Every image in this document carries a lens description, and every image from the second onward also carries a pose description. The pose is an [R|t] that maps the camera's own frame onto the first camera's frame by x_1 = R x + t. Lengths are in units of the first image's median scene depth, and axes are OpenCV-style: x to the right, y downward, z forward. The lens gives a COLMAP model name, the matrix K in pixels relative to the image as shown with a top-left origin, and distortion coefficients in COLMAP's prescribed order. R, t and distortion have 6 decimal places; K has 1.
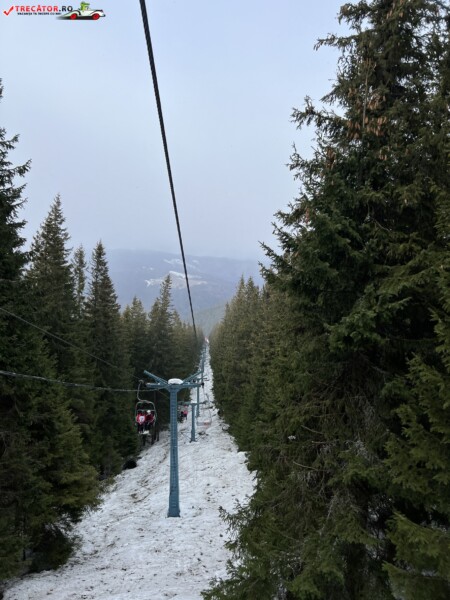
lens RADIAL K [[445.0, 0, 224.7], [0, 445.0, 265.0], [0, 0, 1]] dist [0.000258, -0.064445]
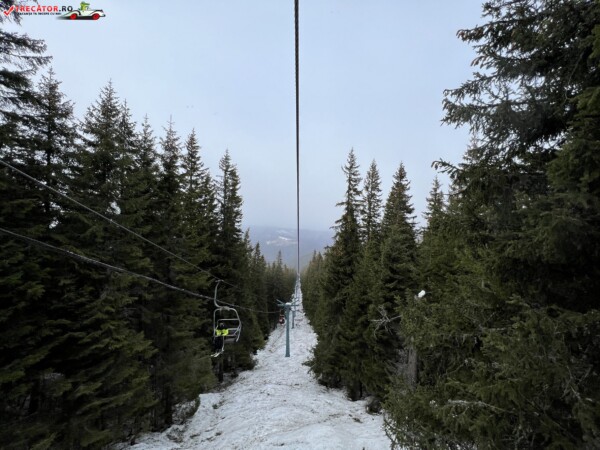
lens RADIAL K [[239.9, 0, 300.8], [0, 239.9, 229.8], [0, 0, 1]] dist [0.001421, 0.000091]
pose [[0.999505, 0.000764, -0.031443, 0.001703], [-0.001270, 0.999870, -0.016083, -0.070302], [0.031427, 0.016115, 0.999376, -0.191727]]
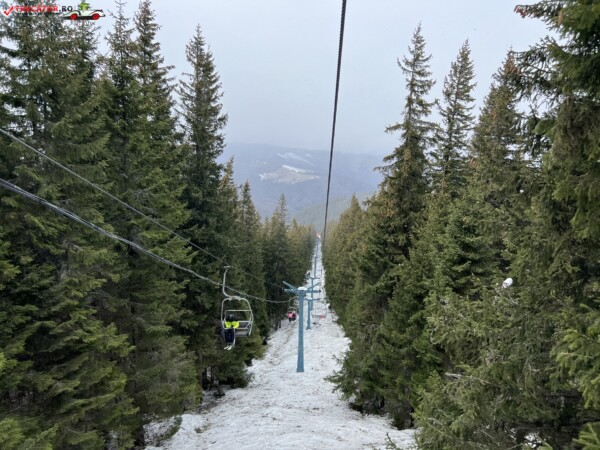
lens RADIAL K [[449.5, 0, 300.0], [0, 449.5, 225.0], [0, 0, 1]] dist [-0.002157, -0.001376]
pose [[0.996420, 0.020942, -0.081904, 0.001597], [-0.008947, 0.989514, 0.144162, -0.086382], [0.084064, -0.142913, 0.986159, -0.239661]]
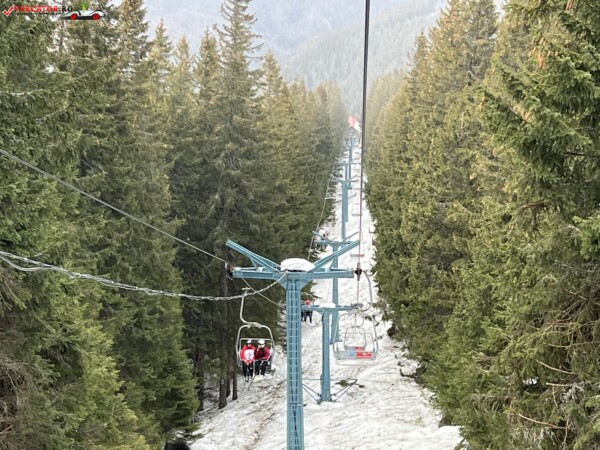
lens RADIAL K [[1348.8, 0, 300.0], [0, 1348.8, 225.0], [0, 0, 1]] dist [0.040105, -0.172135]
pose [[0.996851, 0.007193, -0.078975, -0.001430], [0.012043, 0.970597, 0.240408, -0.046189], [0.078382, -0.240602, 0.967454, -0.132944]]
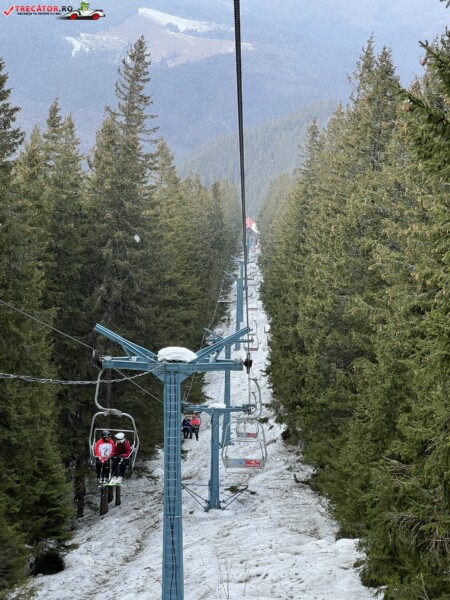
lens RADIAL K [[1359.8, 0, 225.0], [0, 1359.8, 300.0], [0, 0, 1]] dist [0.023411, 1.038760]
pose [[0.998116, 0.020776, -0.057727, -0.001801], [-0.007518, 0.975243, 0.221007, -0.019316], [0.060889, -0.220157, 0.973562, -0.056129]]
